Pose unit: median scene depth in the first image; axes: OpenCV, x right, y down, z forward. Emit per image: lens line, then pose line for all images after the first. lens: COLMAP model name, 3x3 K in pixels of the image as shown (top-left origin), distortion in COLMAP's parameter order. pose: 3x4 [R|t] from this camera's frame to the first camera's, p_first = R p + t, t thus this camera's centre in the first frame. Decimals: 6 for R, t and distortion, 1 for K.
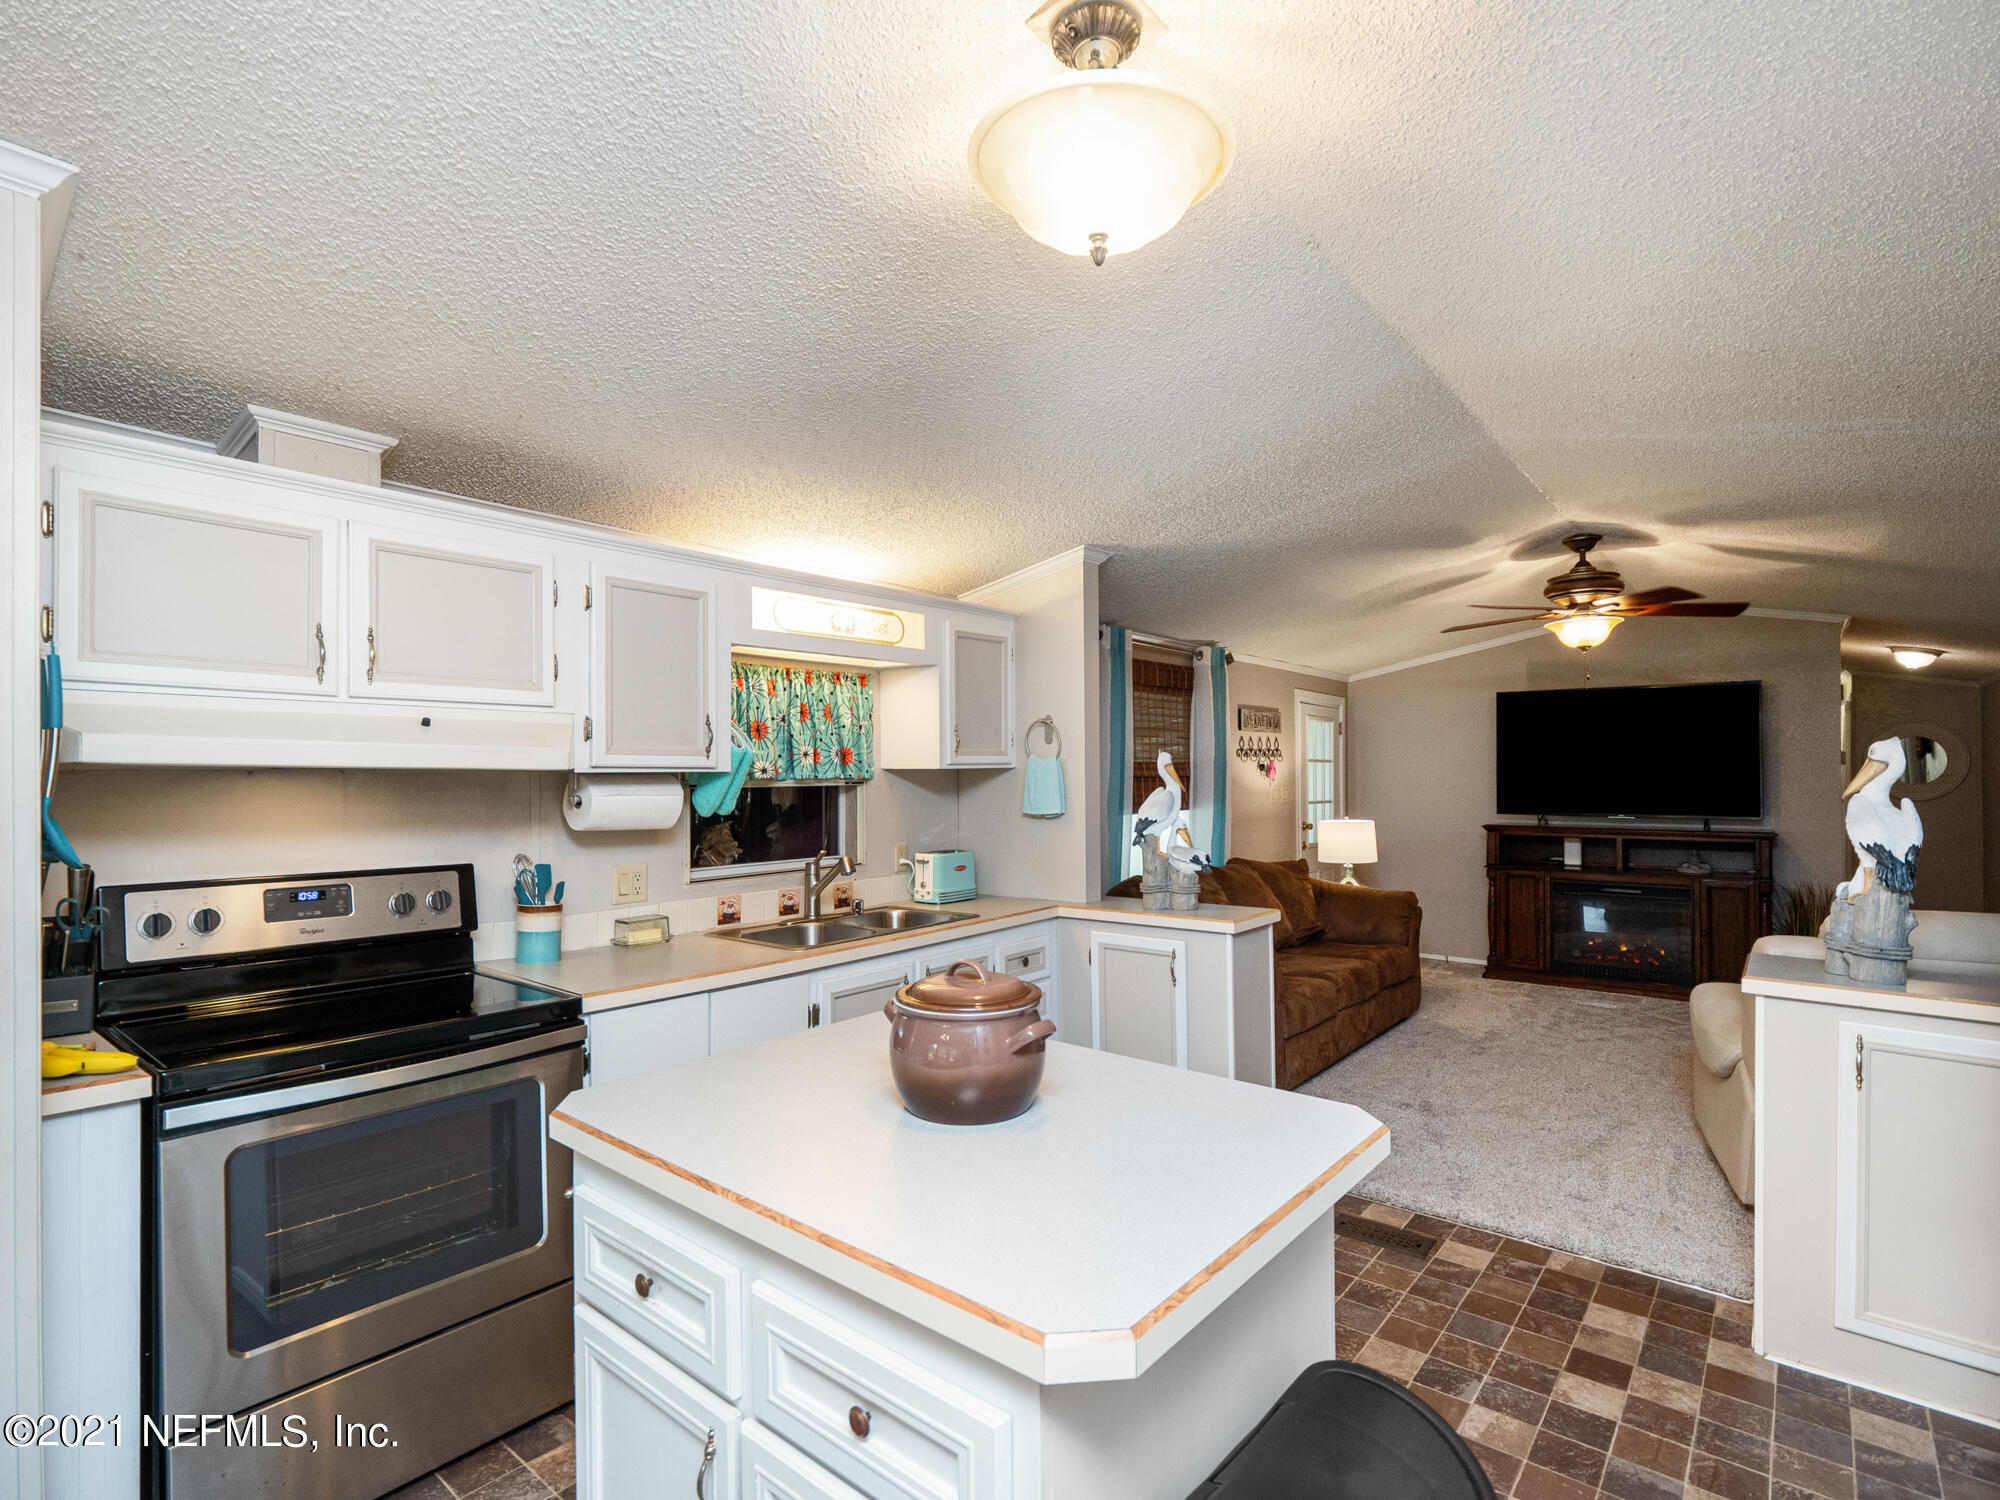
lens RADIAL K [[1050.6, 0, 971.4], [0, 1050.6, 776.8], [0, 0, 1]] dist [-0.001844, -0.001446]
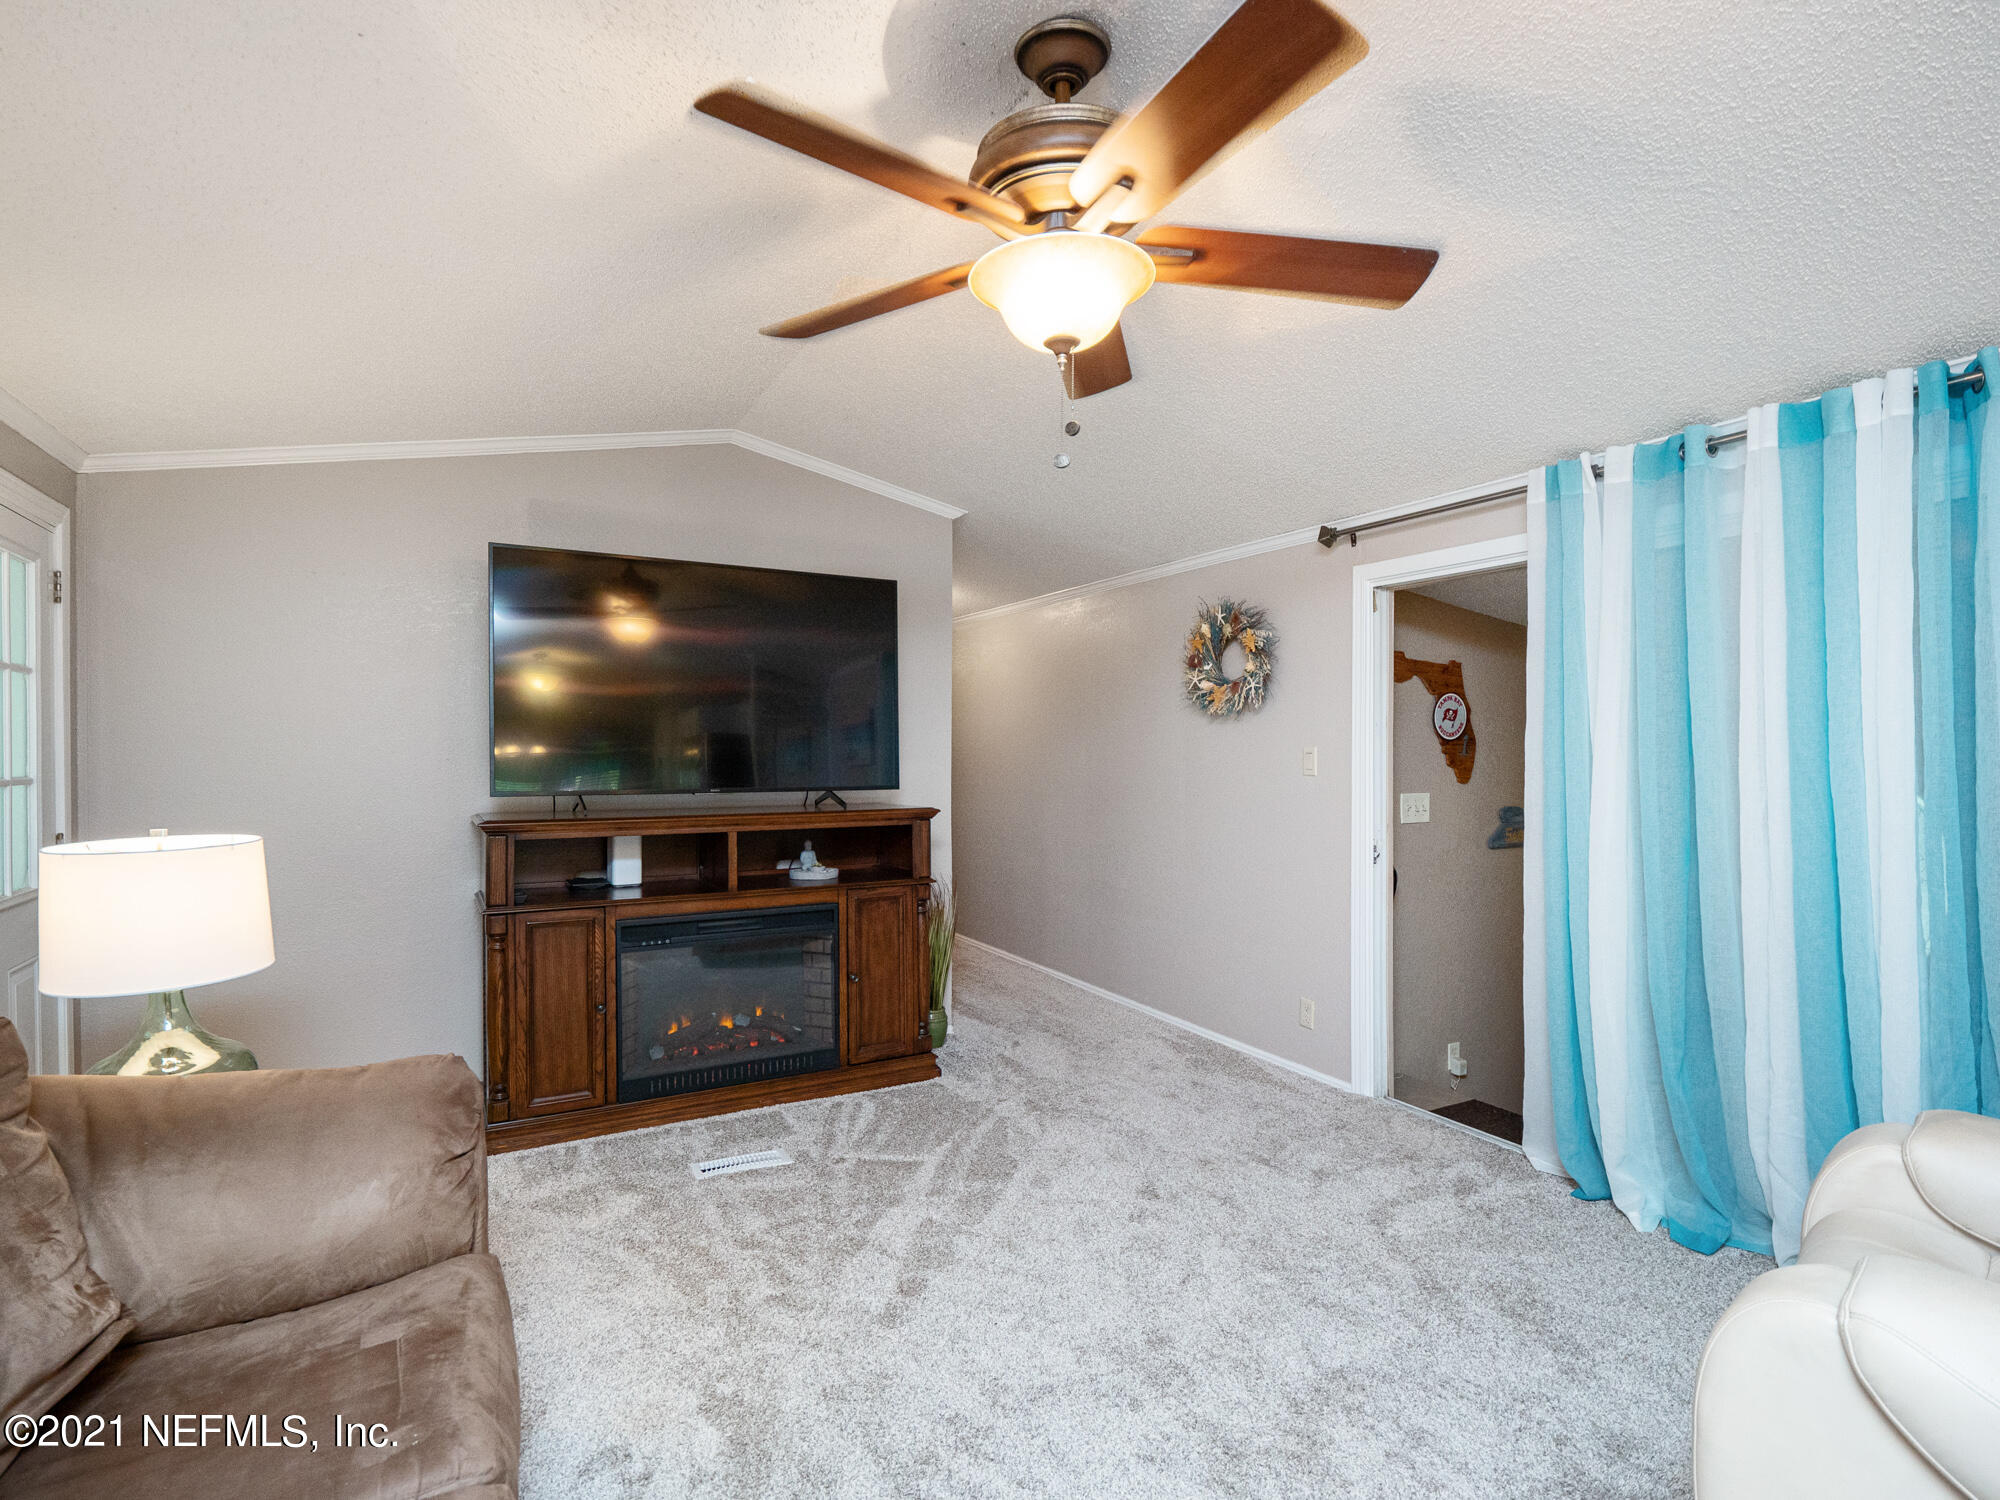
lens RADIAL K [[1023.8, 0, 989.1], [0, 1023.8, 736.7], [0, 0, 1]] dist [-0.000832, 0.000391]
pose [[0.410096, 0.000690, 0.912042, 0.271527], [0.010811, 0.999926, -0.005617, 0.020676], [-0.911978, 0.012163, 0.410058, 0.983019]]
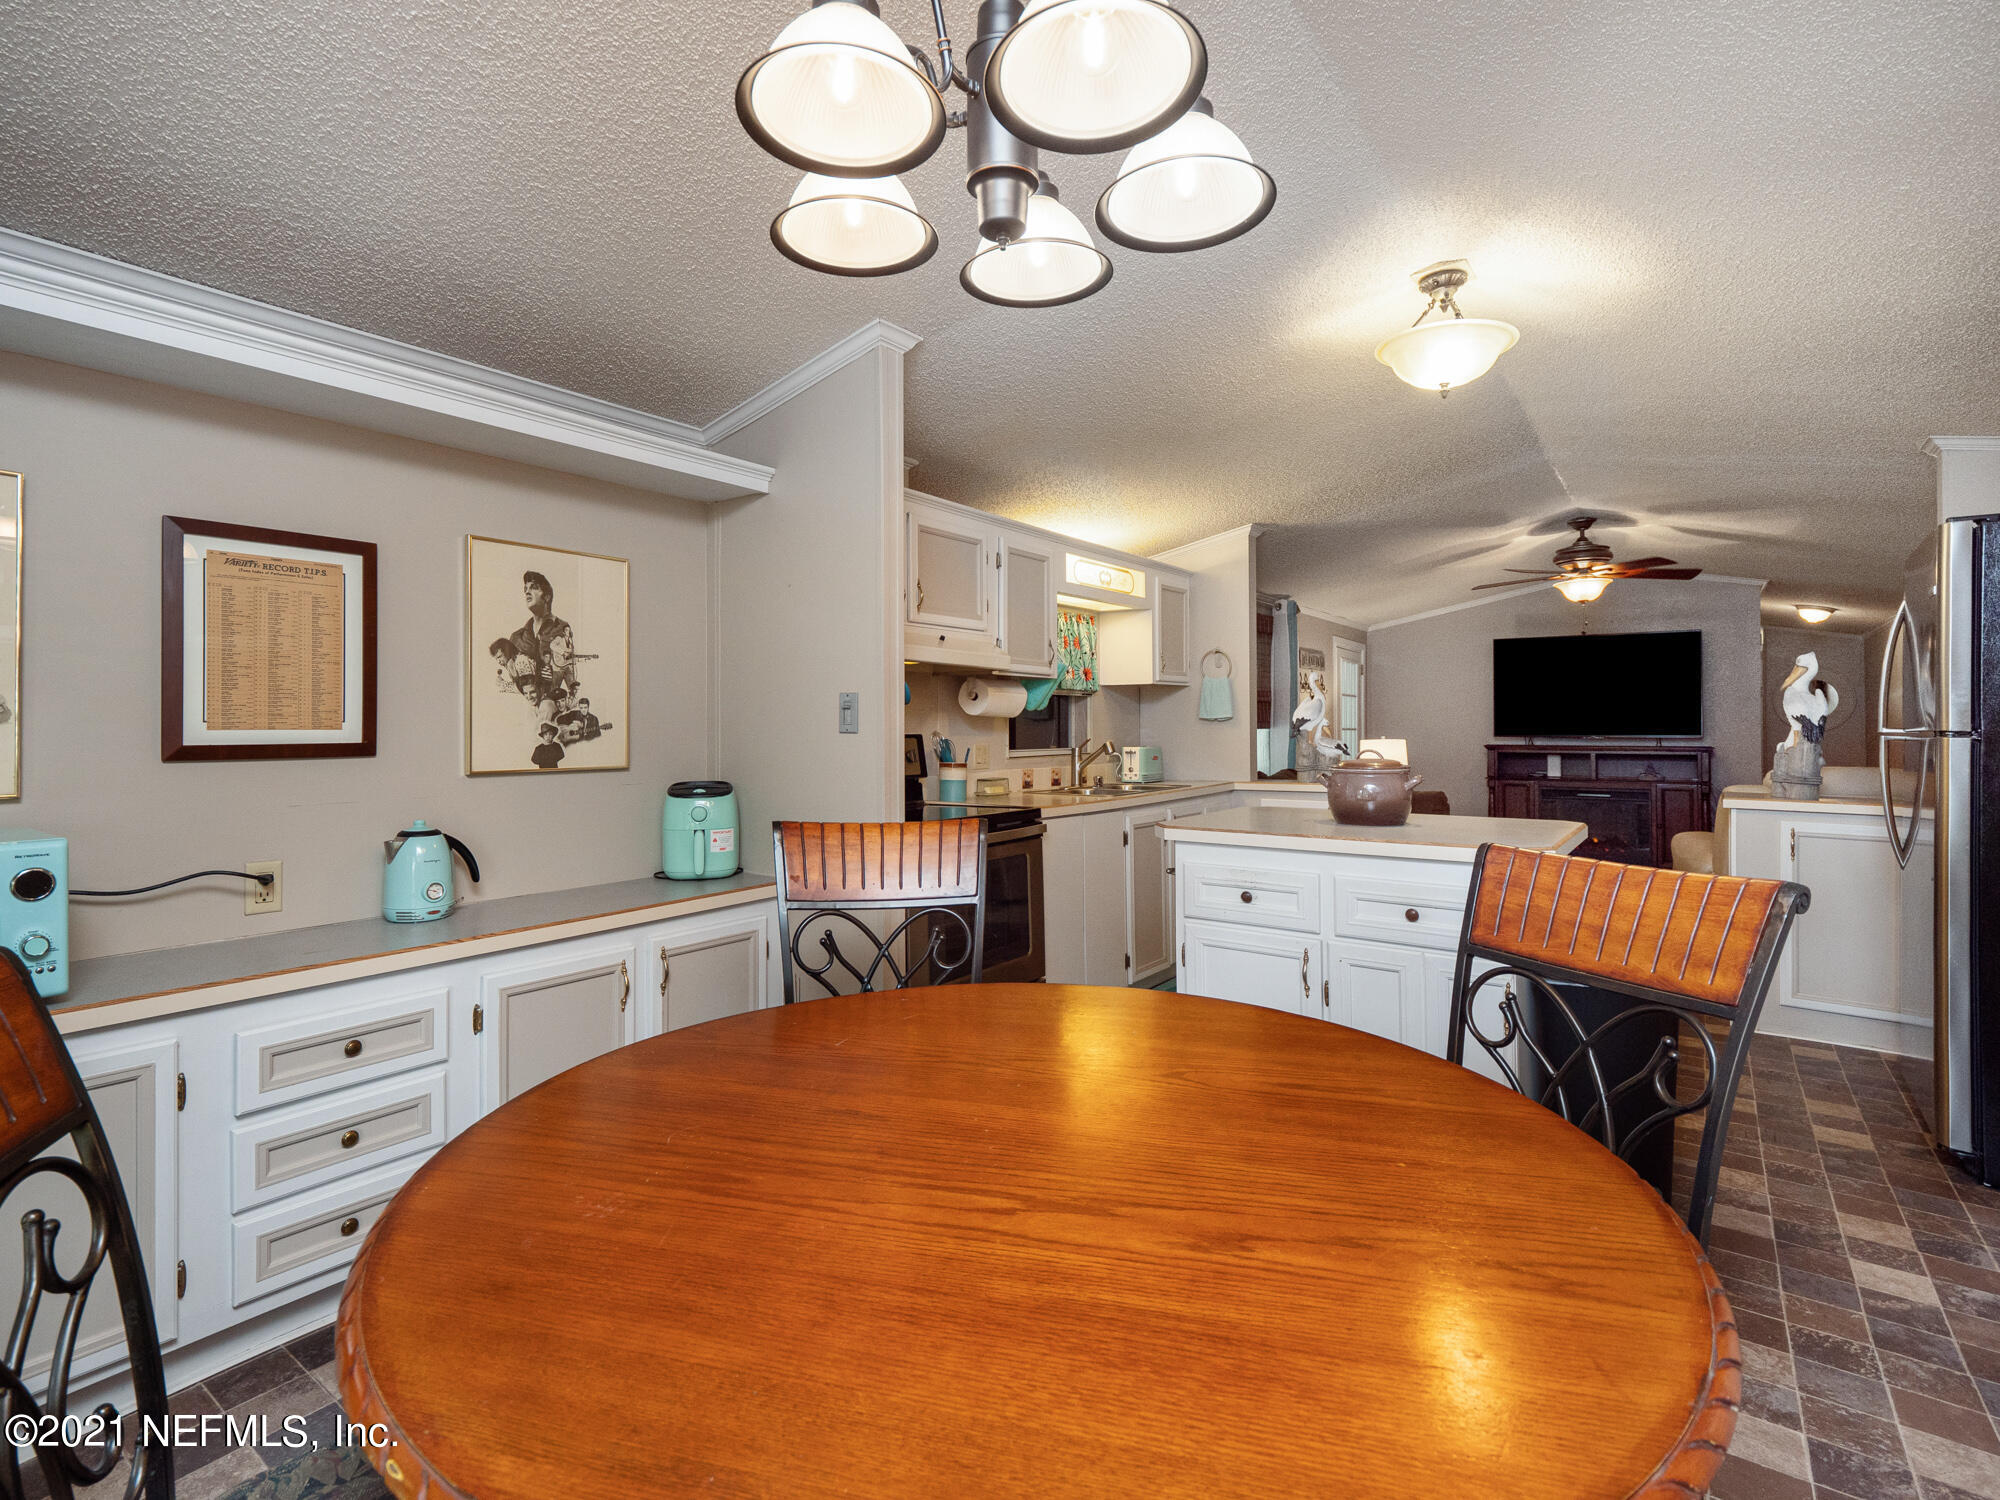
lens RADIAL K [[1023.8, 0, 989.1], [0, 1023.8, 736.7], [0, 0, 1]] dist [-0.000832, 0.000391]
pose [[0.998296, -0.000971, 0.058349, -0.279305], [0.000676, 0.999987, 0.005069, 0.047877], [-0.058353, -0.005021, 0.998283, -0.294153]]
